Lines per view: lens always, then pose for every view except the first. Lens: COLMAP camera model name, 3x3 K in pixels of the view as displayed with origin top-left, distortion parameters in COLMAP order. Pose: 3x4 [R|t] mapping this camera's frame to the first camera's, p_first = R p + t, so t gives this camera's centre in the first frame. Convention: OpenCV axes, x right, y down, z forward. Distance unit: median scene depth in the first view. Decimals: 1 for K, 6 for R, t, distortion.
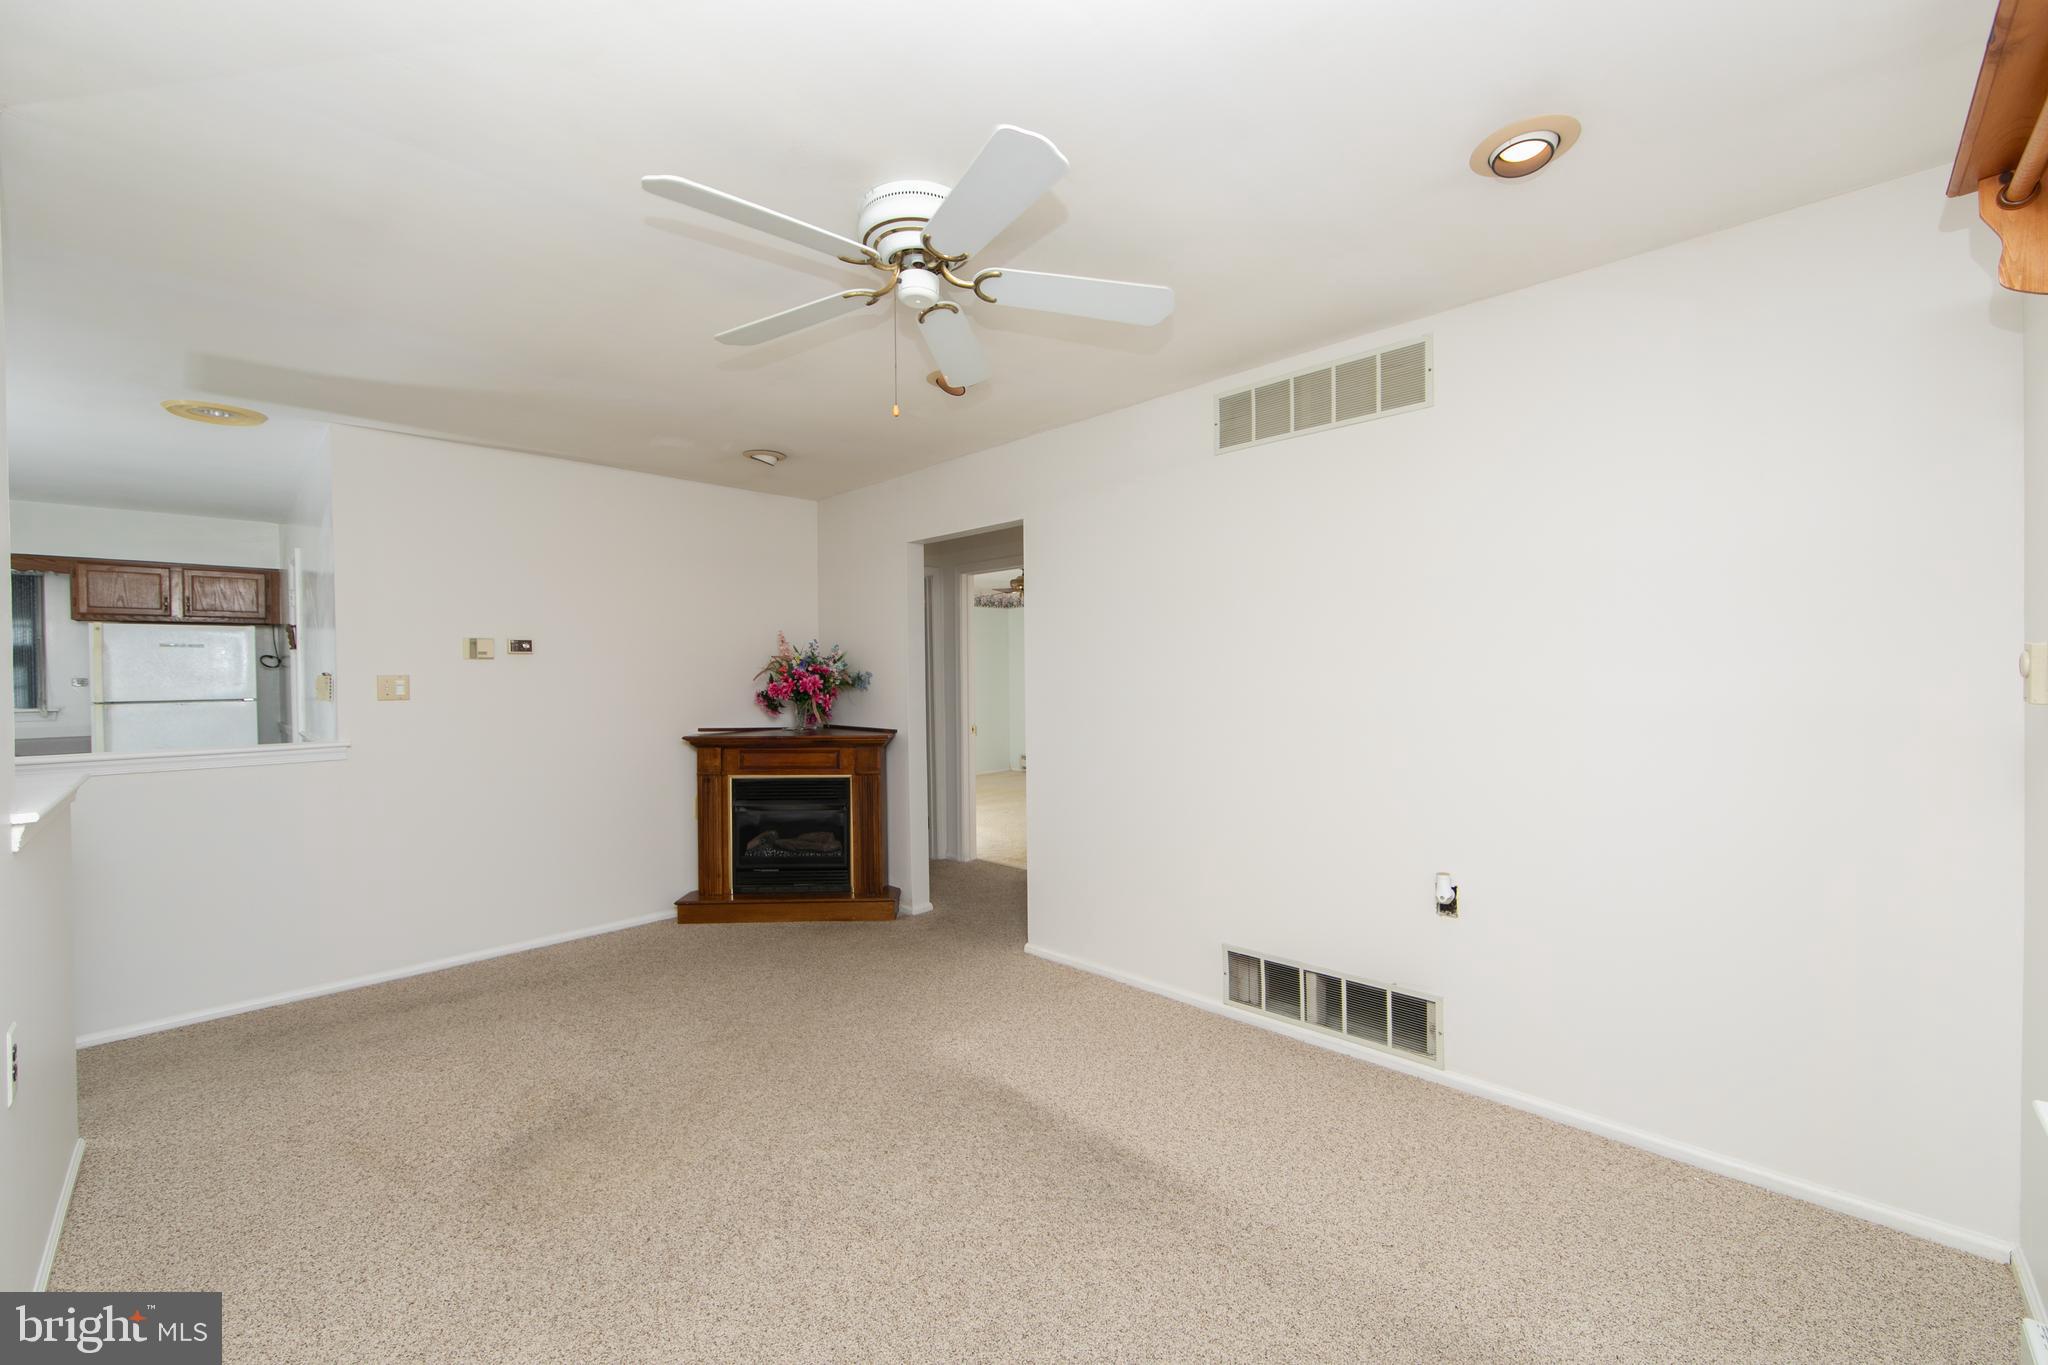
lens RADIAL K [[803.6, 0, 1022.1], [0, 803.6, 687.5], [0, 0, 1]] dist [-0.004556, -0.000405]
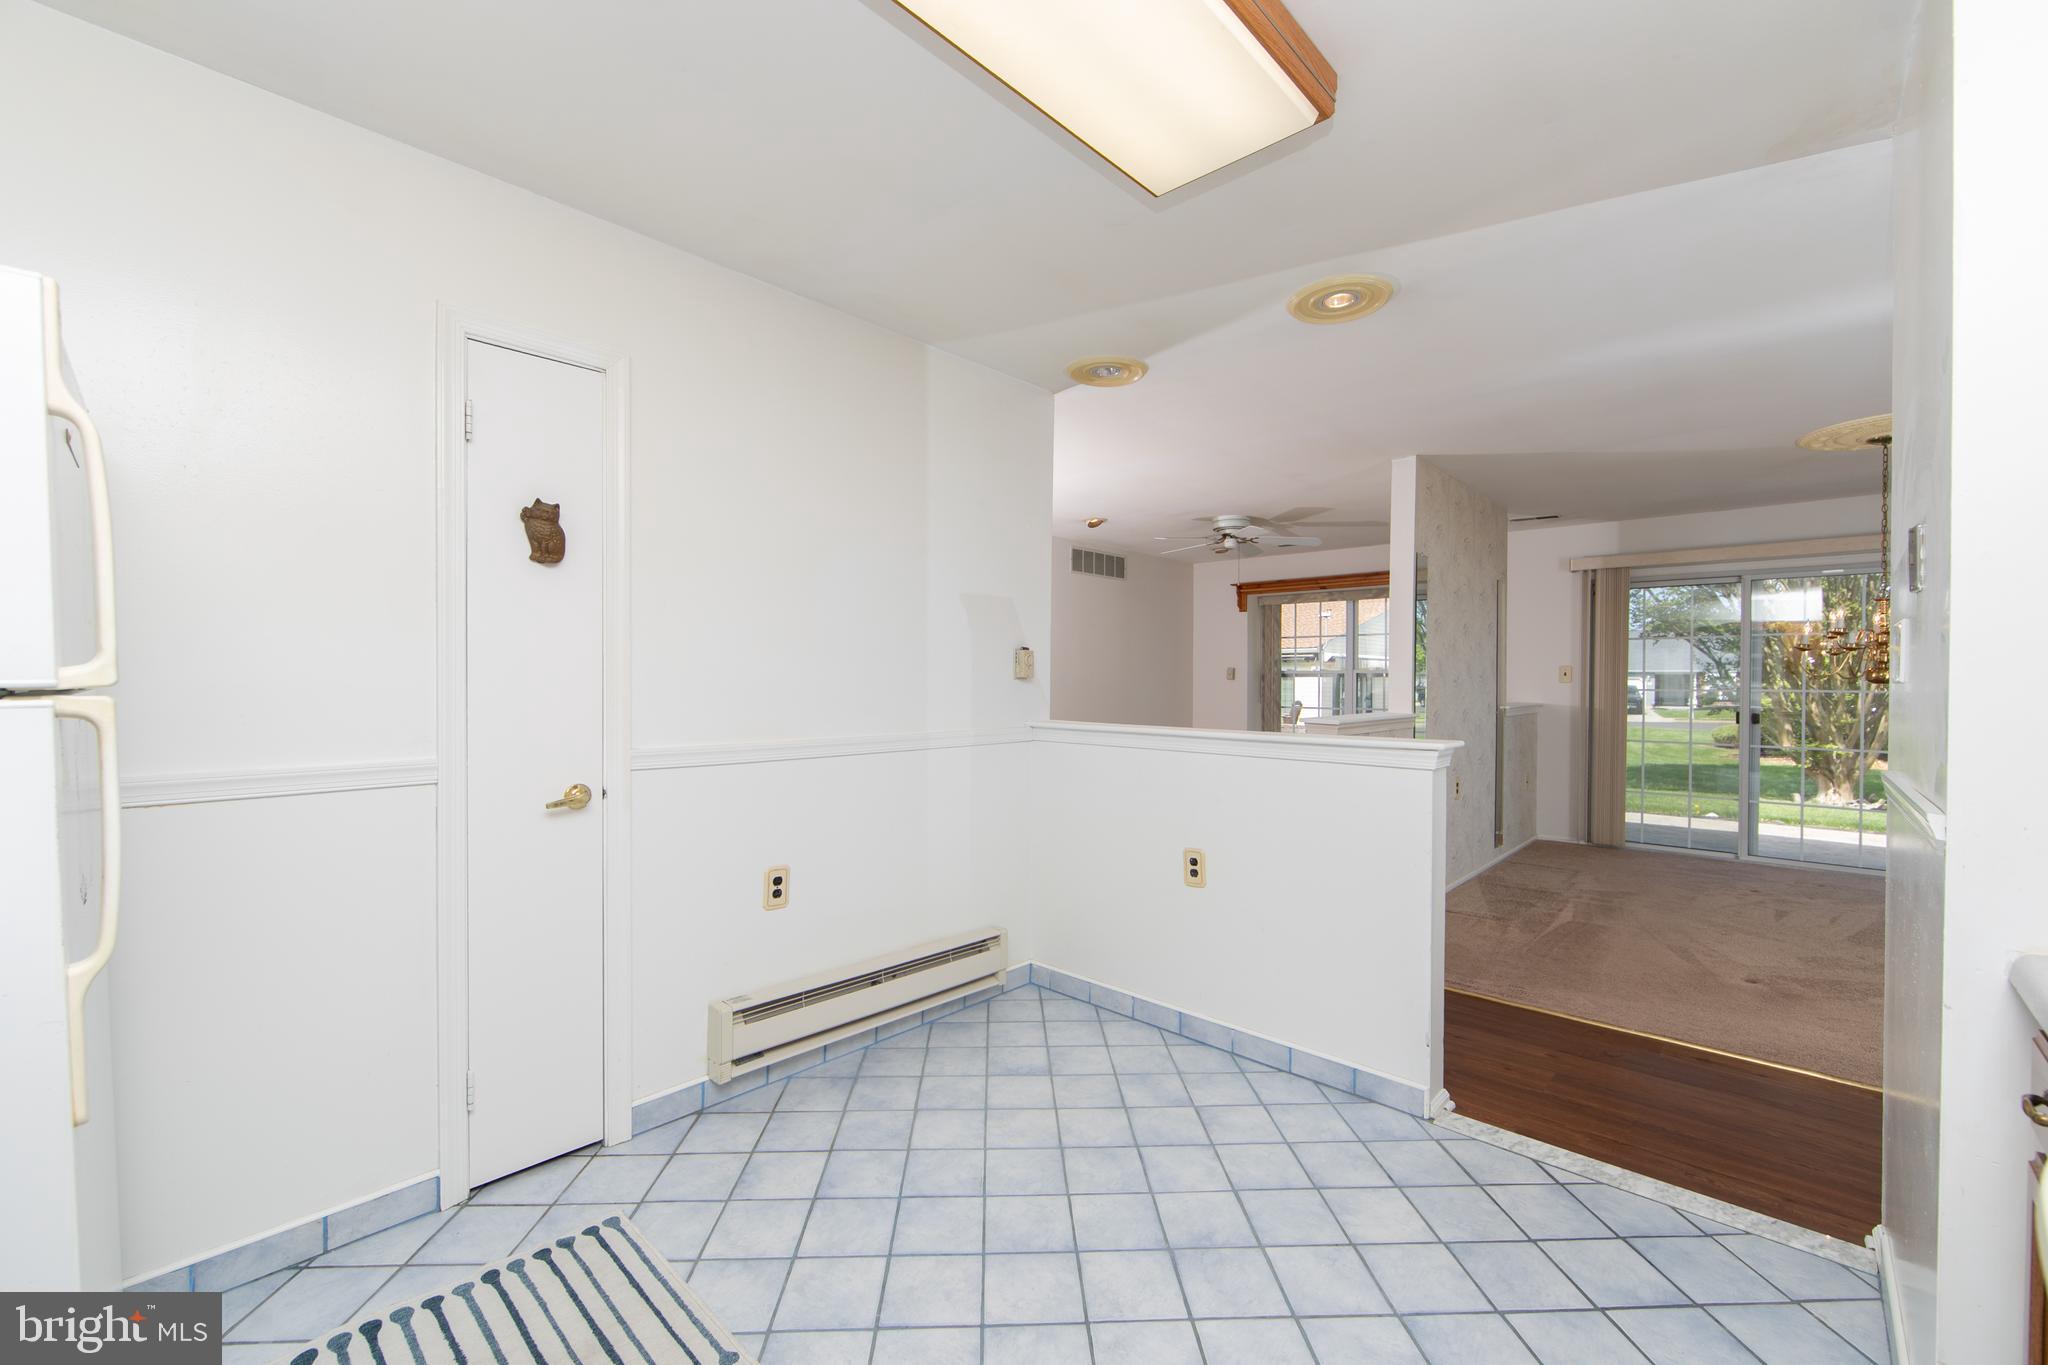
lens RADIAL K [[803.6, 0, 1028.5], [0, 803.6, 699.8], [0, 0, 1]] dist [-0.004556, -0.000405]
pose [[-0.012813, -0.016627, 0.999780, -1.417997], [0.006283, 0.999841, 0.016709, 0.020803], [-0.999898, 0.006496, -0.012706, 0.800427]]
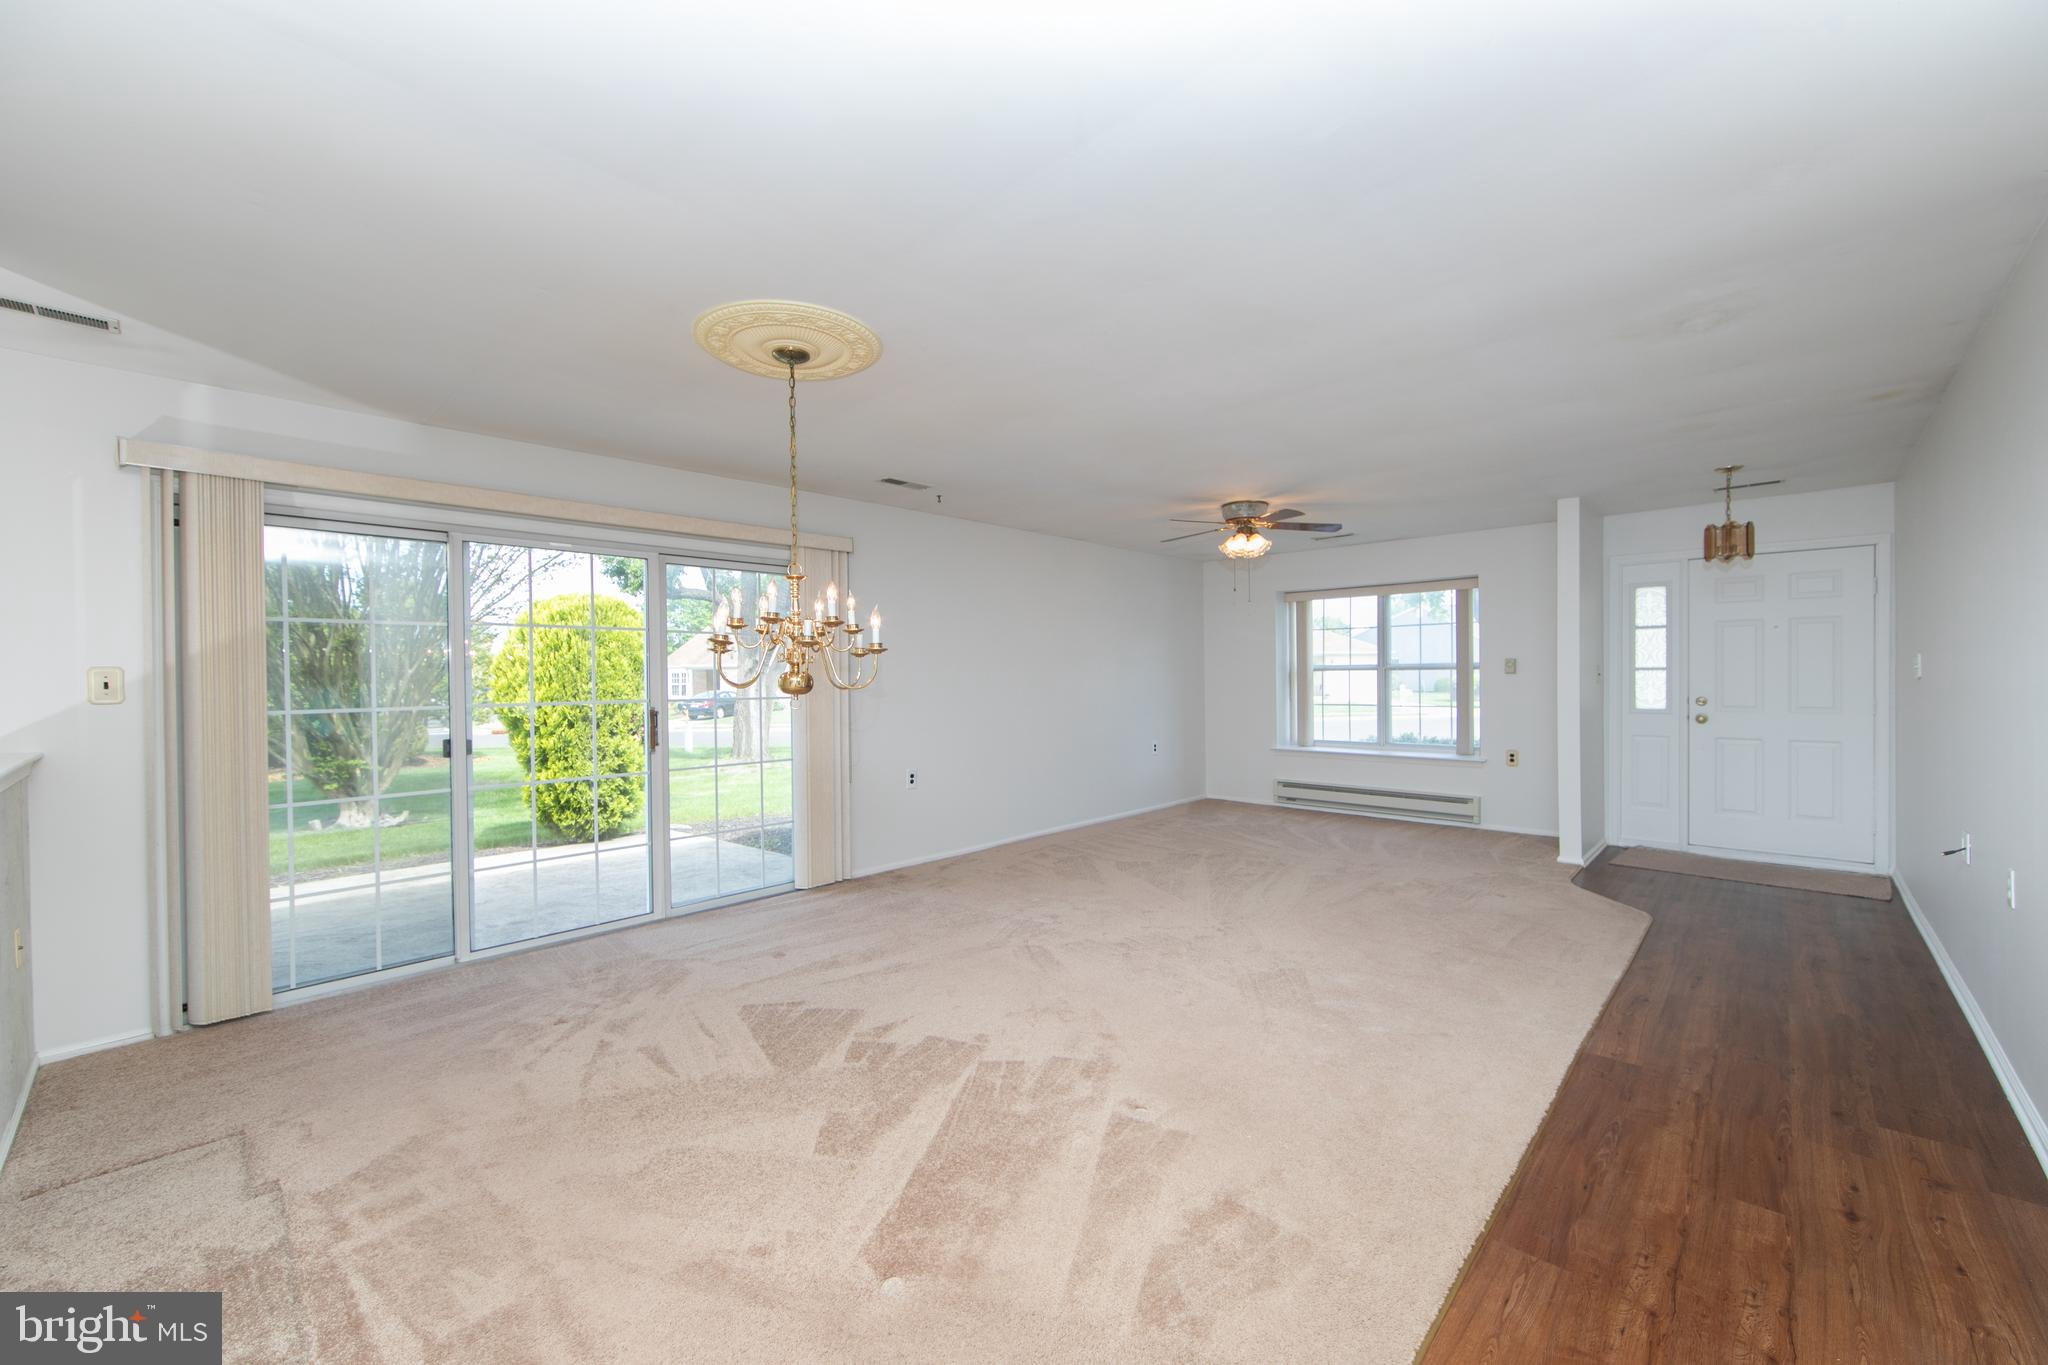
lens RADIAL K [[803.6, 0, 1021.1], [0, 803.6, 682.0], [0, 0, 1]] dist [-0.004556, -0.000405]
pose [[-0.999572, 0.021593, -0.019740, -0.759340], [0.021229, 0.999603, 0.018507, 0.005533], [0.020132, 0.018080, -0.999634, 0.507134]]
